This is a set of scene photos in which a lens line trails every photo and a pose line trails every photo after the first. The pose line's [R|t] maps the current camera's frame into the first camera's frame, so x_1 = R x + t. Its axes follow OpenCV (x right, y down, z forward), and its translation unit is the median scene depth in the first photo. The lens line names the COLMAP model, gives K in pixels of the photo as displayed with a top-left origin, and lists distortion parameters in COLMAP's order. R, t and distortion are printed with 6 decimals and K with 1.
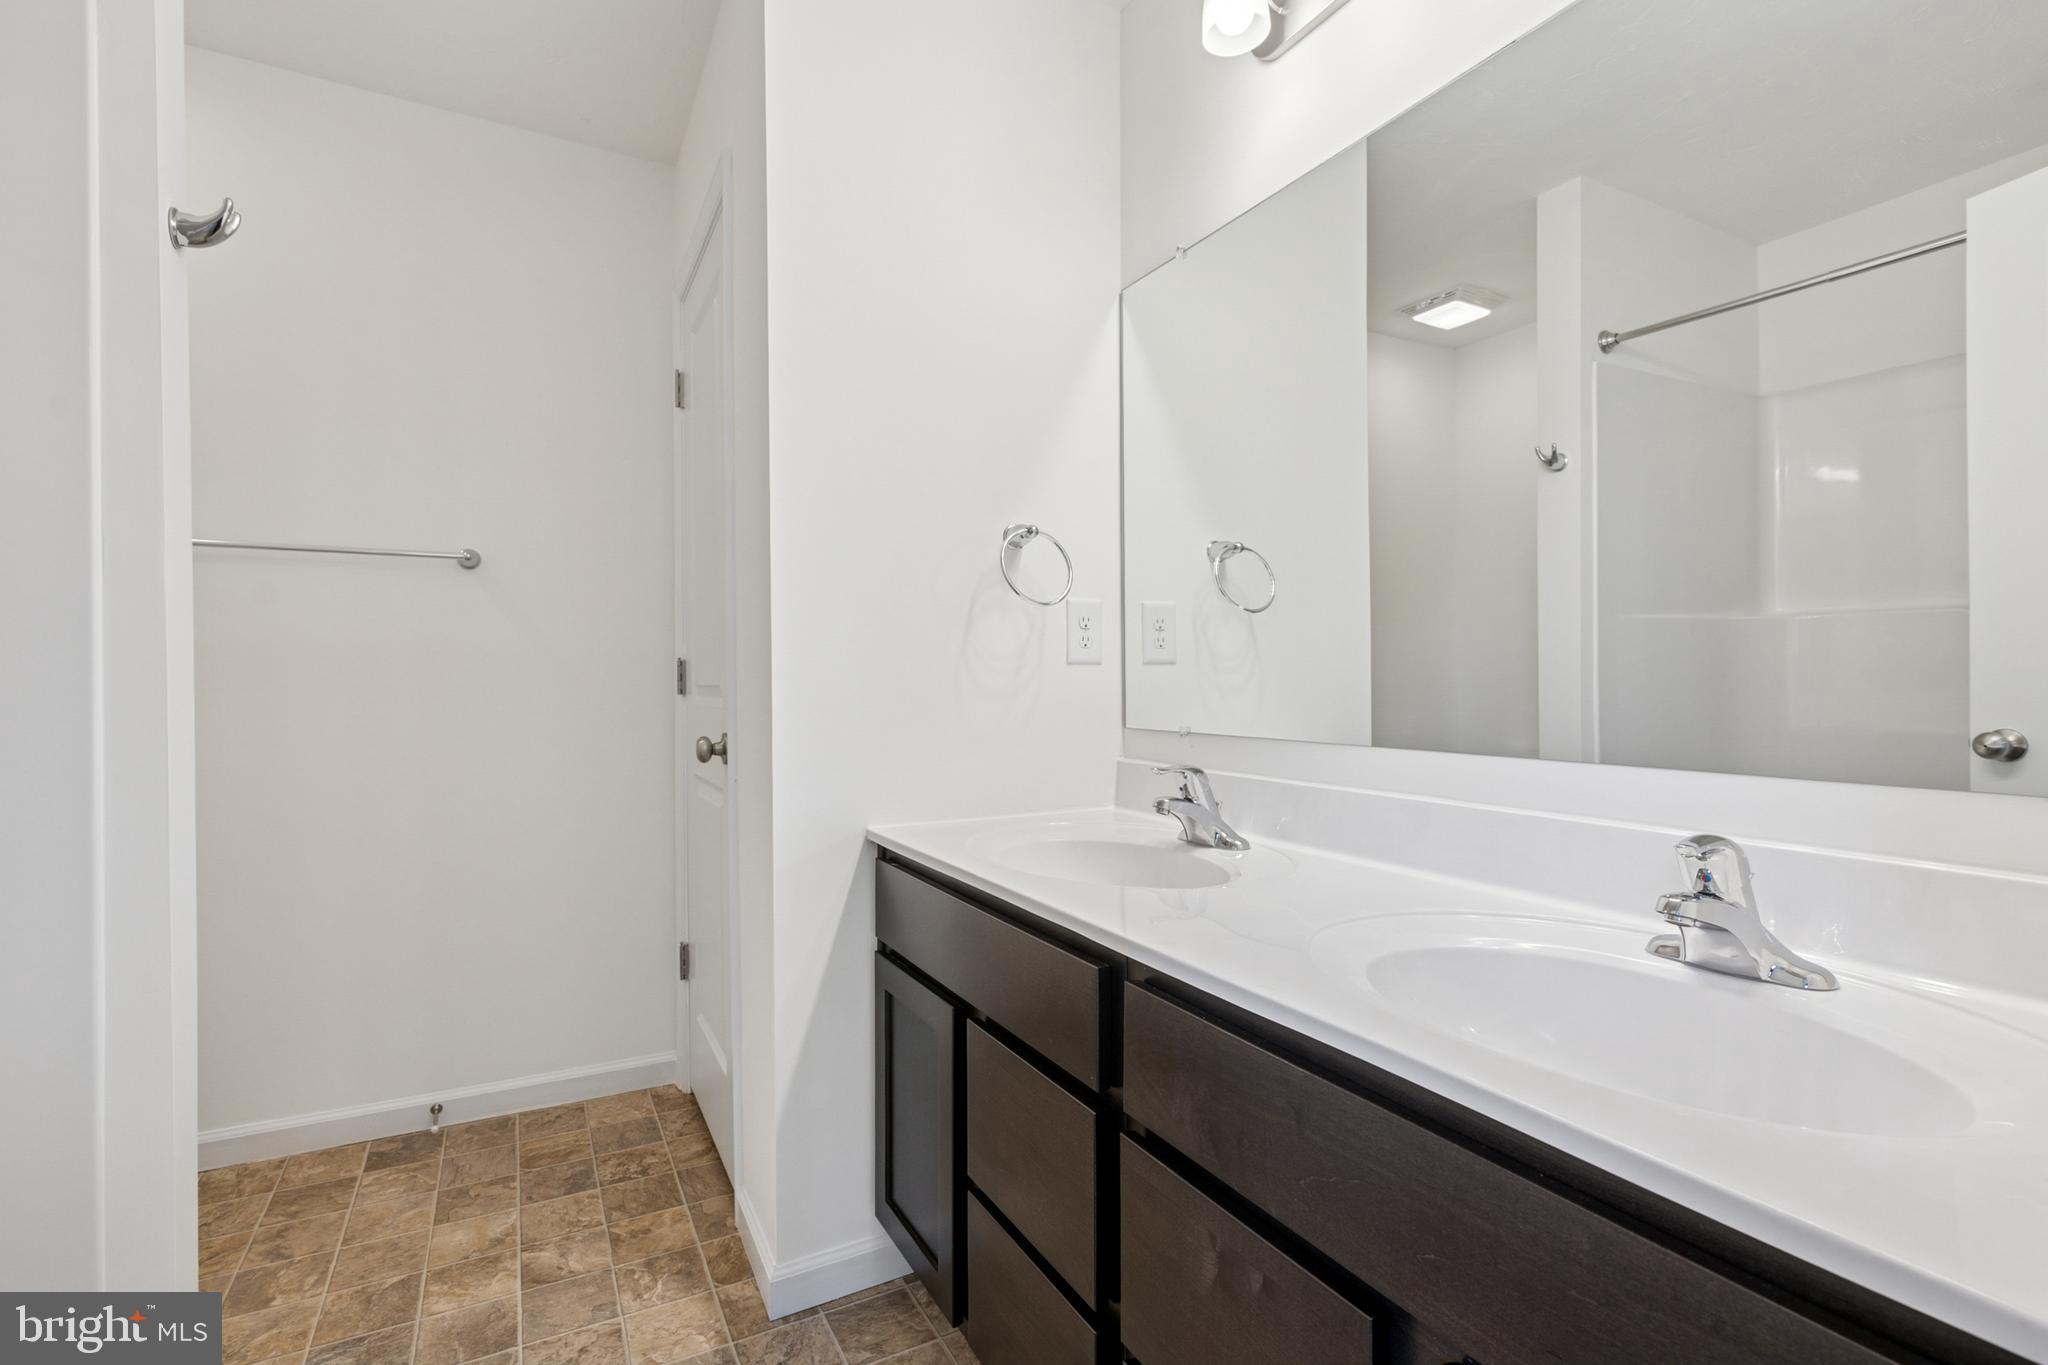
lens RADIAL K [[960.9, 0, 1021.9], [0, 960.9, 688.4], [0, 0, 1]] dist [0.002226, 0.000526]
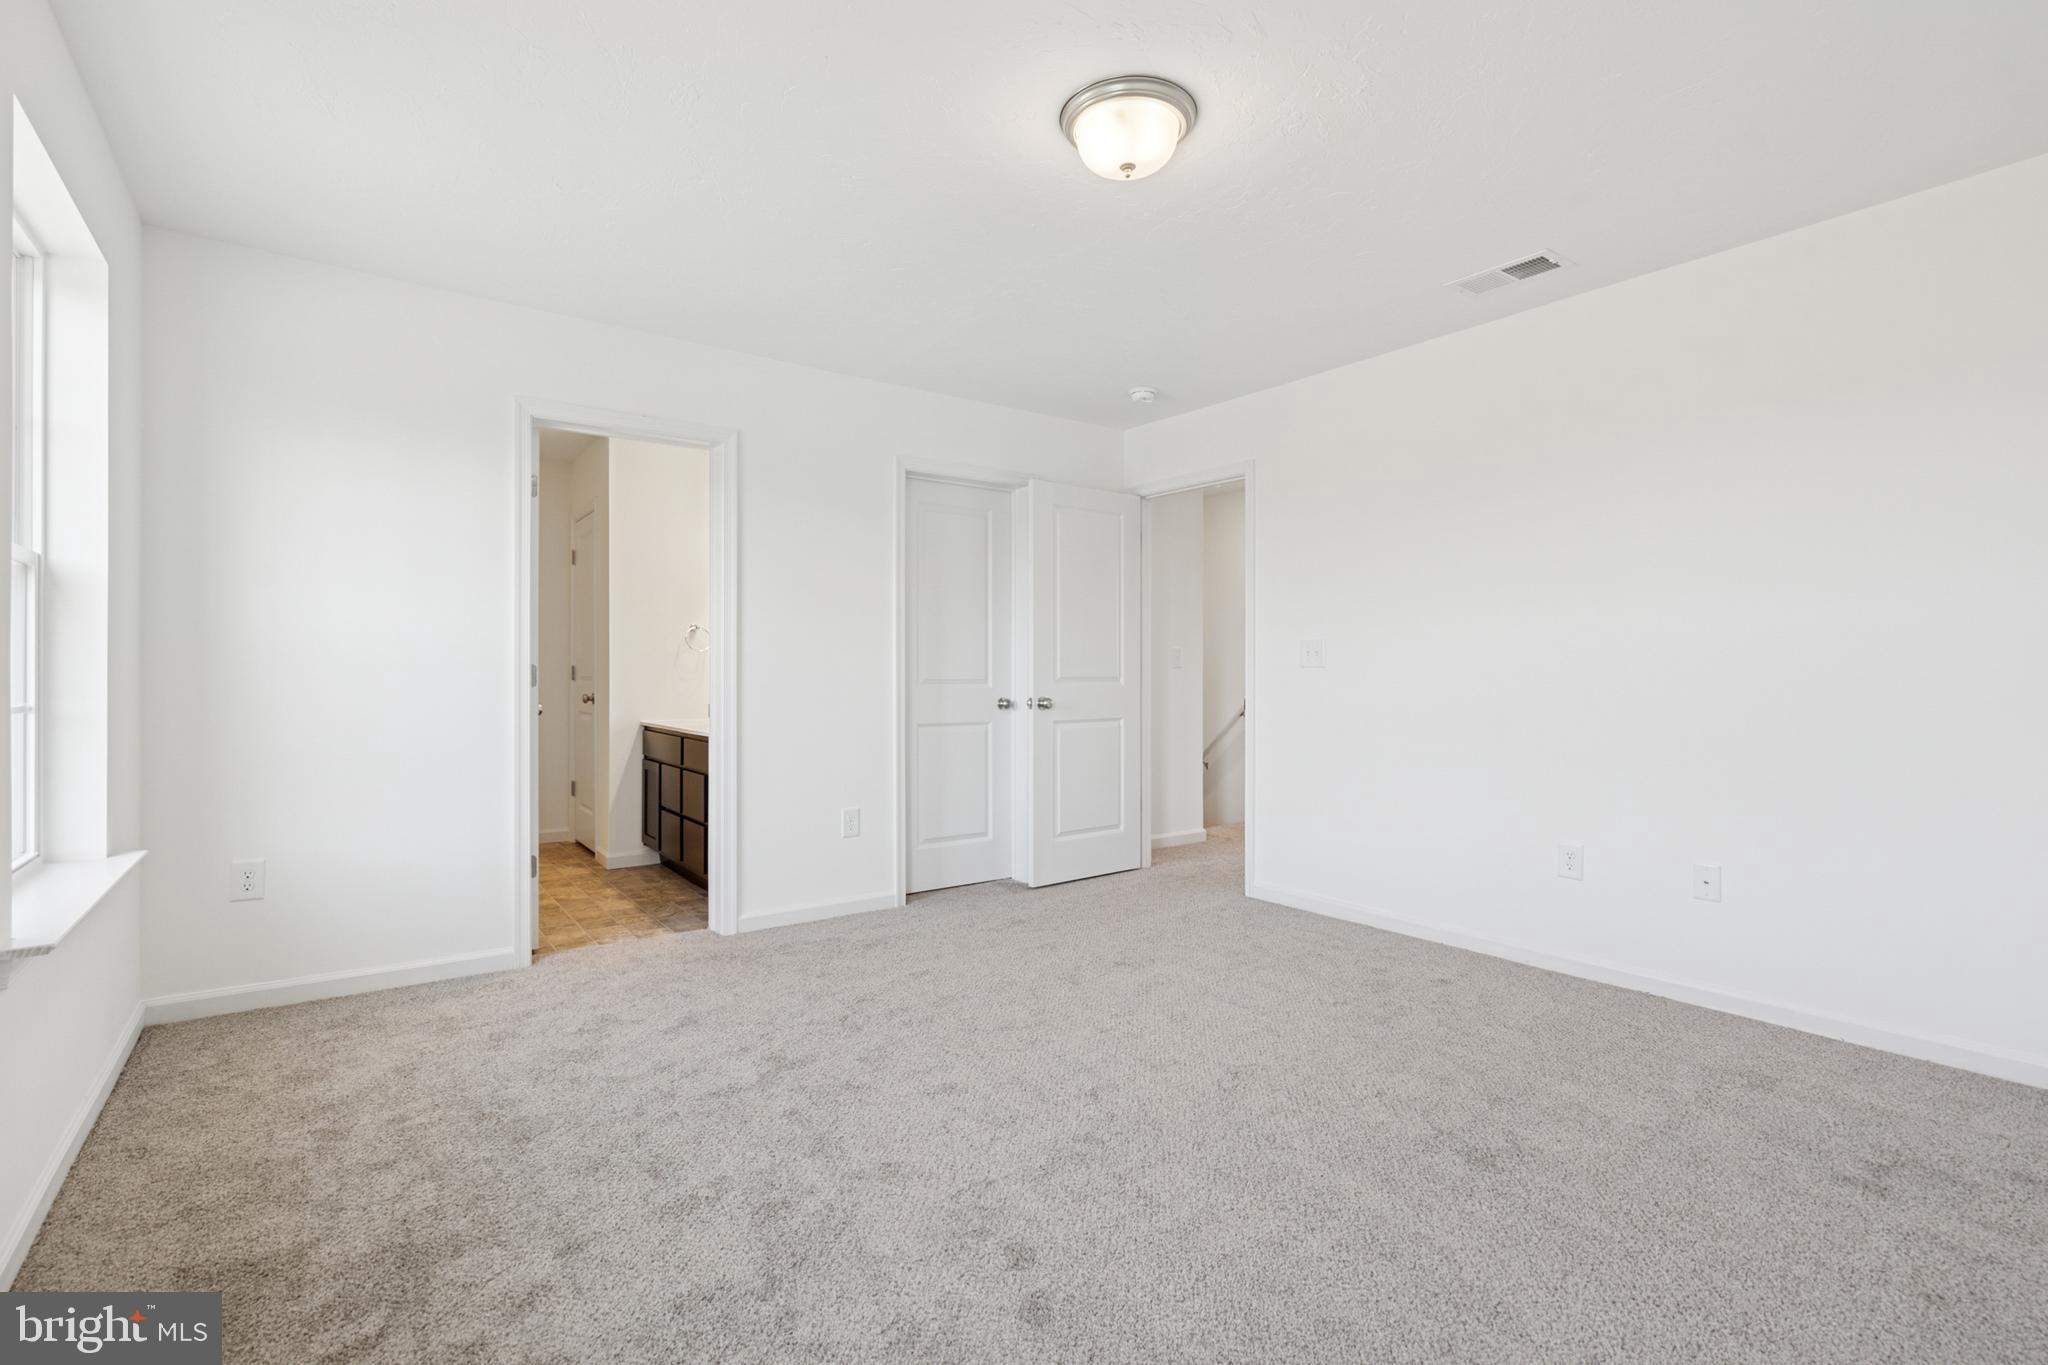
lens RADIAL K [[960.9, 0, 1021.9], [0, 960.9, 688.4], [0, 0, 1]] dist [0.002226, 0.000526]
pose [[0.990284, 0.010712, 0.138647, 0.655118], [-0.010280, 0.999940, -0.003829, 0.037697], [-0.138679, 0.002366, 0.990335, -2.365579]]
